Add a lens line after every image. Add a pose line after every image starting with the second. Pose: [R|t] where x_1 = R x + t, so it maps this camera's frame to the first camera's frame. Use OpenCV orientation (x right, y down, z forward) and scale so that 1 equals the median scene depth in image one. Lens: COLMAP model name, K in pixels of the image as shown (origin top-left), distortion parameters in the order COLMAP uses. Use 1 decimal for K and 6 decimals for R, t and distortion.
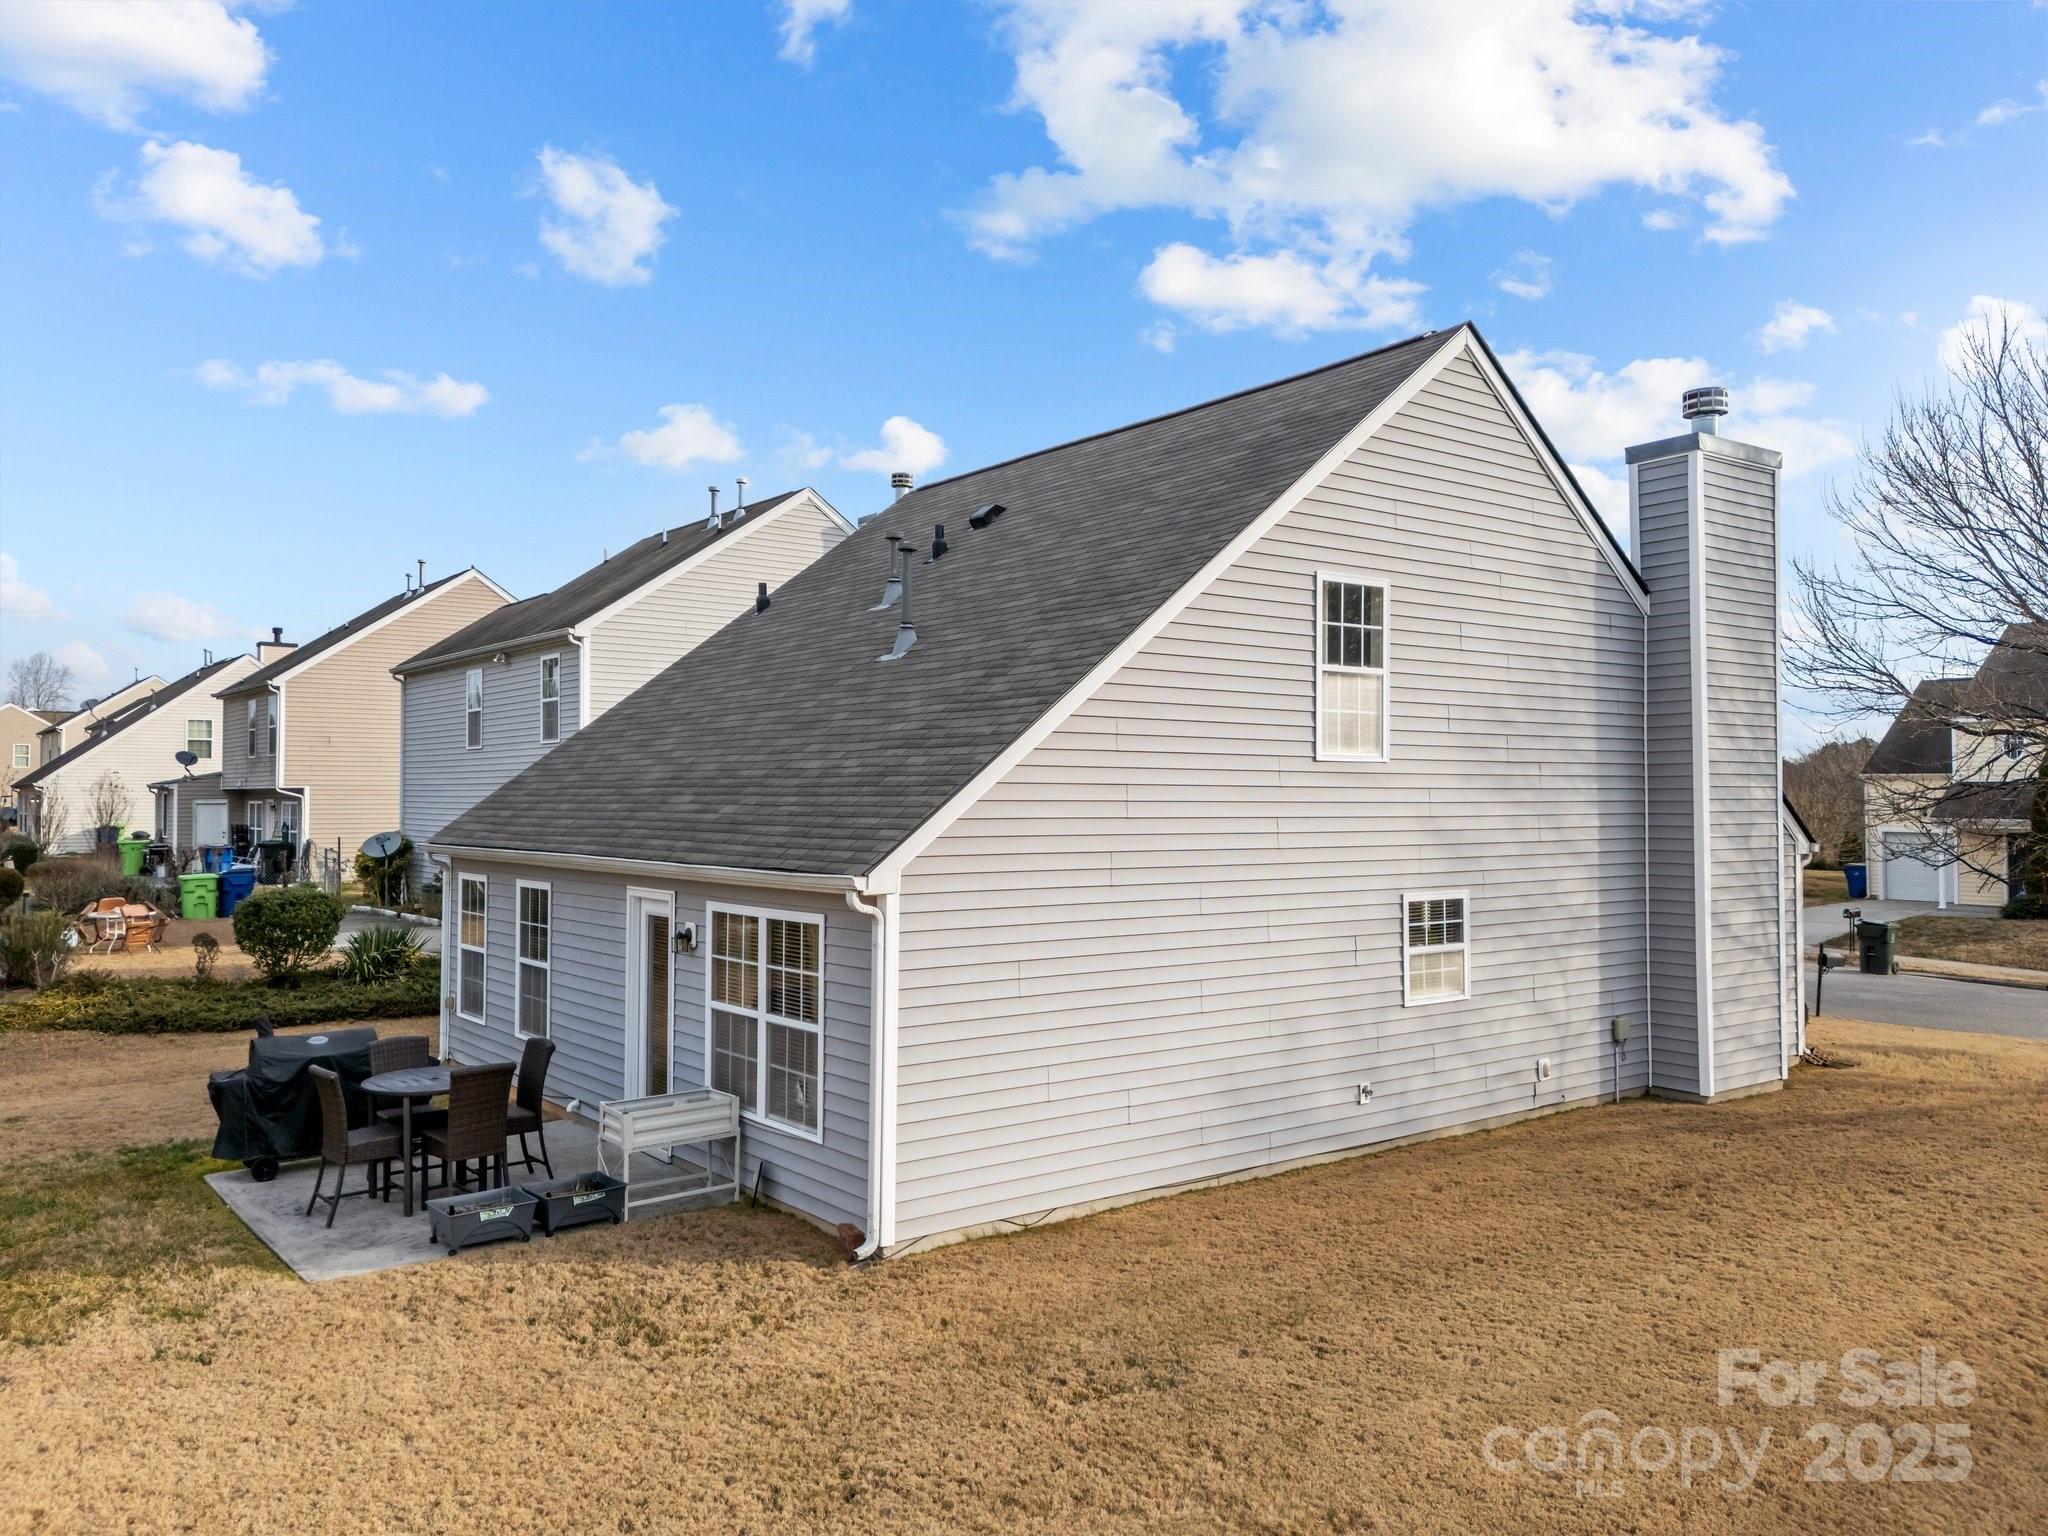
lens RADIAL K [[1521.3, 0, 1028.5], [0, 1521.3, 751.8], [0, 0, 1]] dist [0.078066, -0.085909]
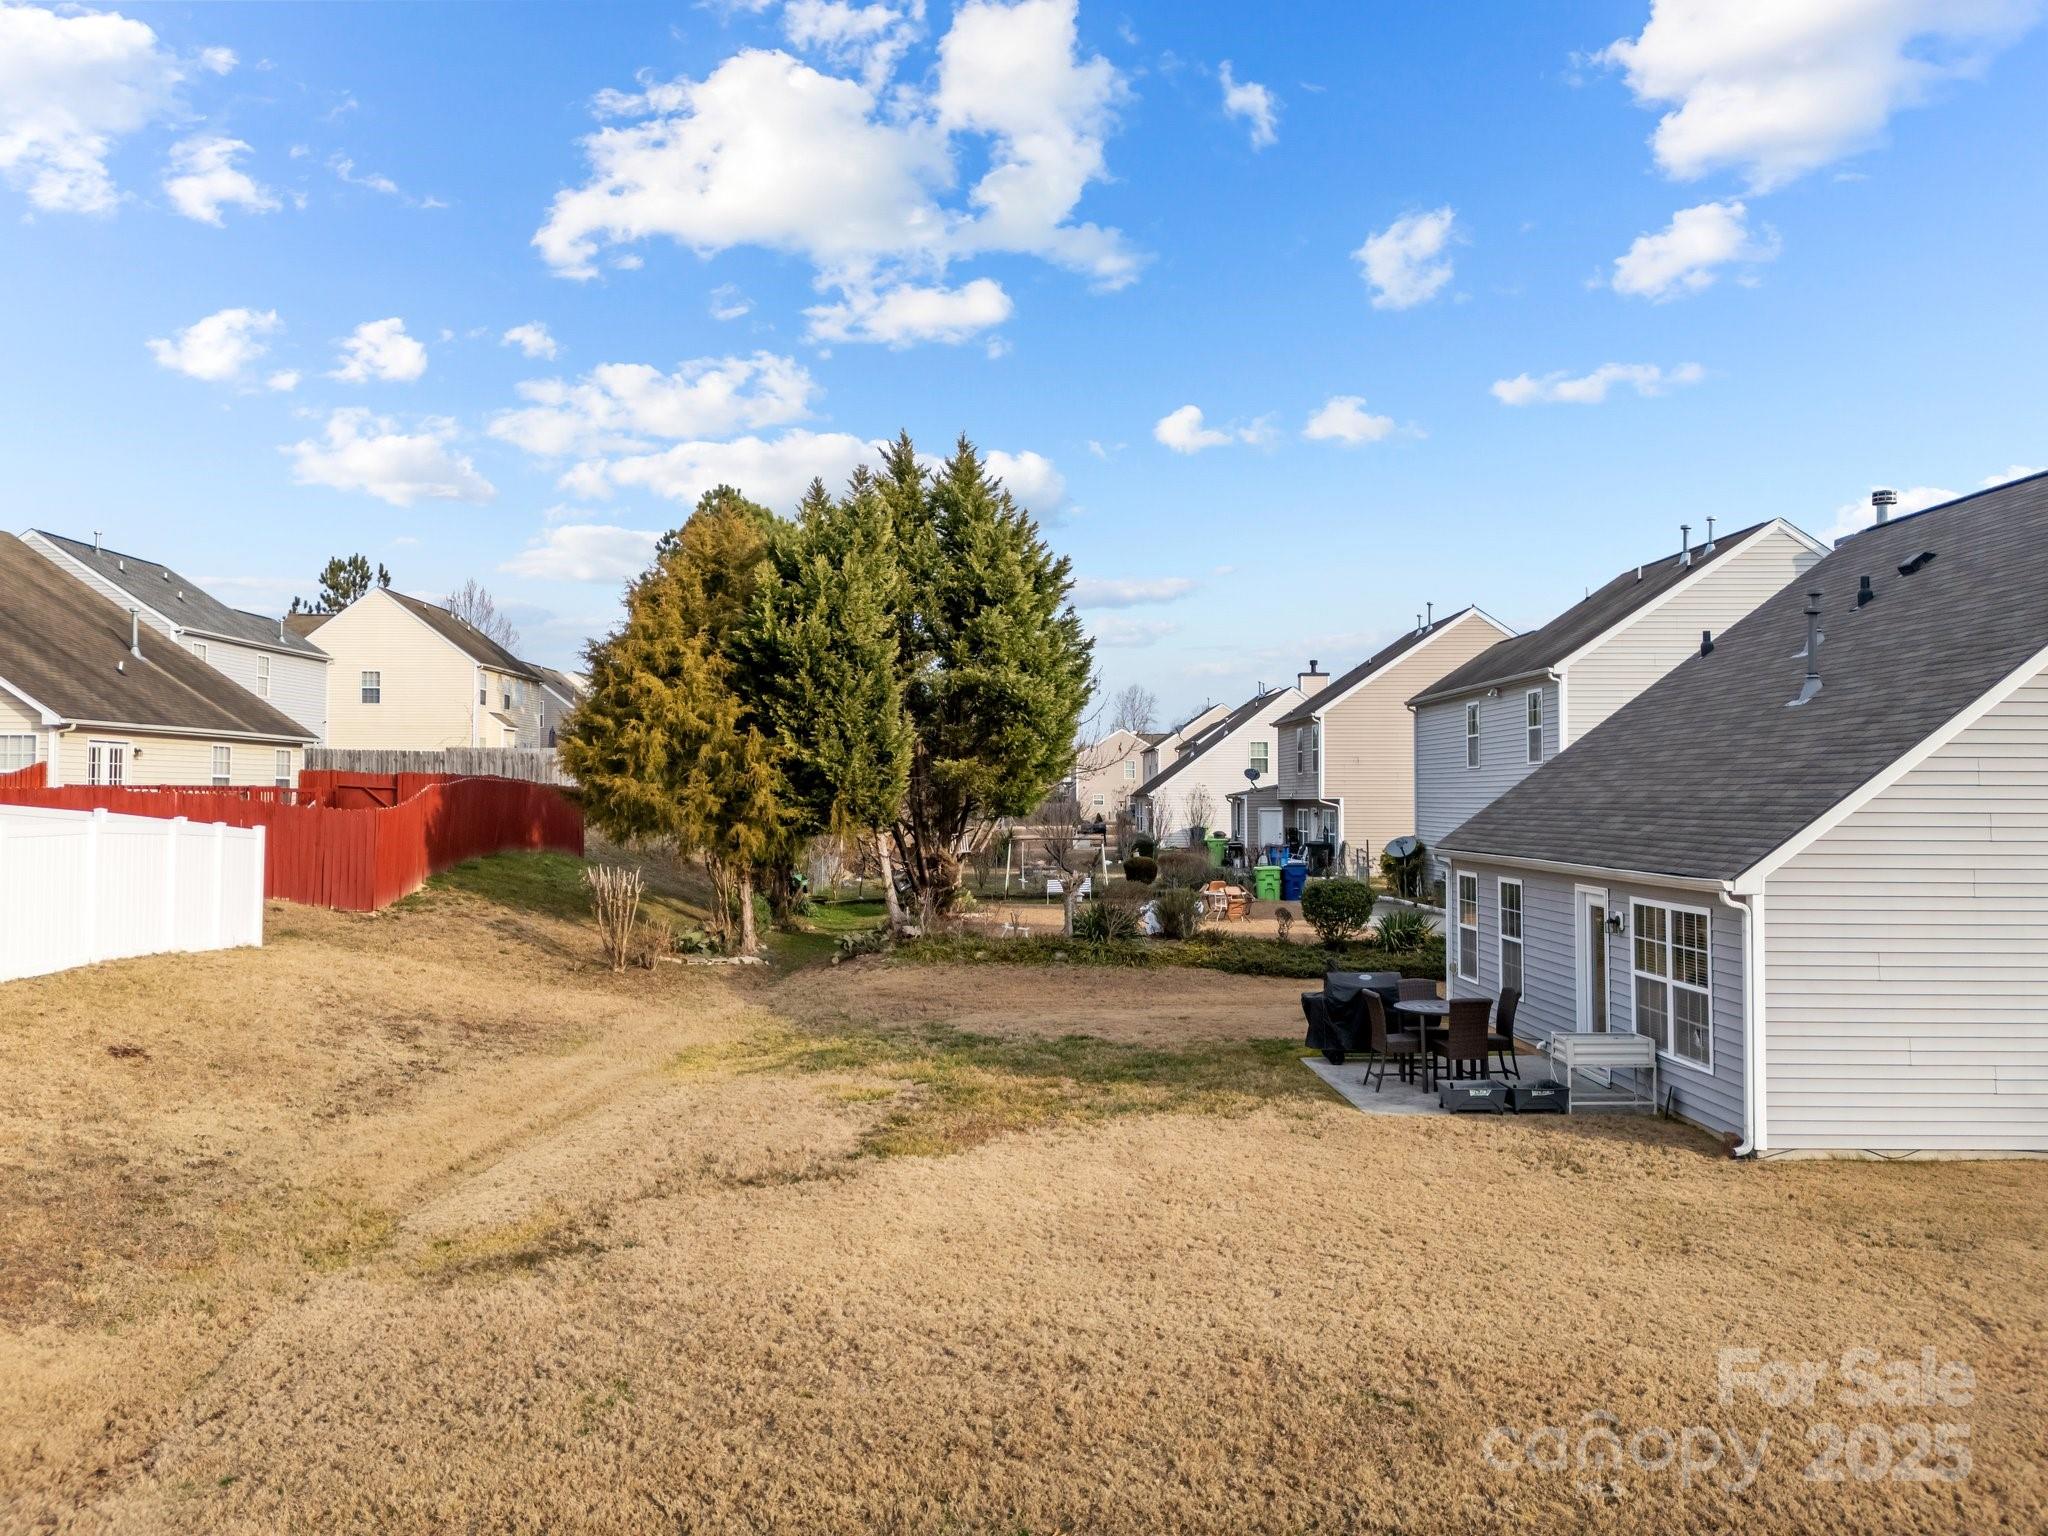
lens RADIAL K [[1503.3, 0, 1009.1], [0, 1503.3, 748.8], [0, 0, 1]] dist [0.080326, -0.117749]
pose [[0.795913, -0.019403, -0.605101, 0.151420], [0.016310, 0.999811, -0.010607, -0.024867], [0.605192, -0.001427, 0.796078, -0.364091]]
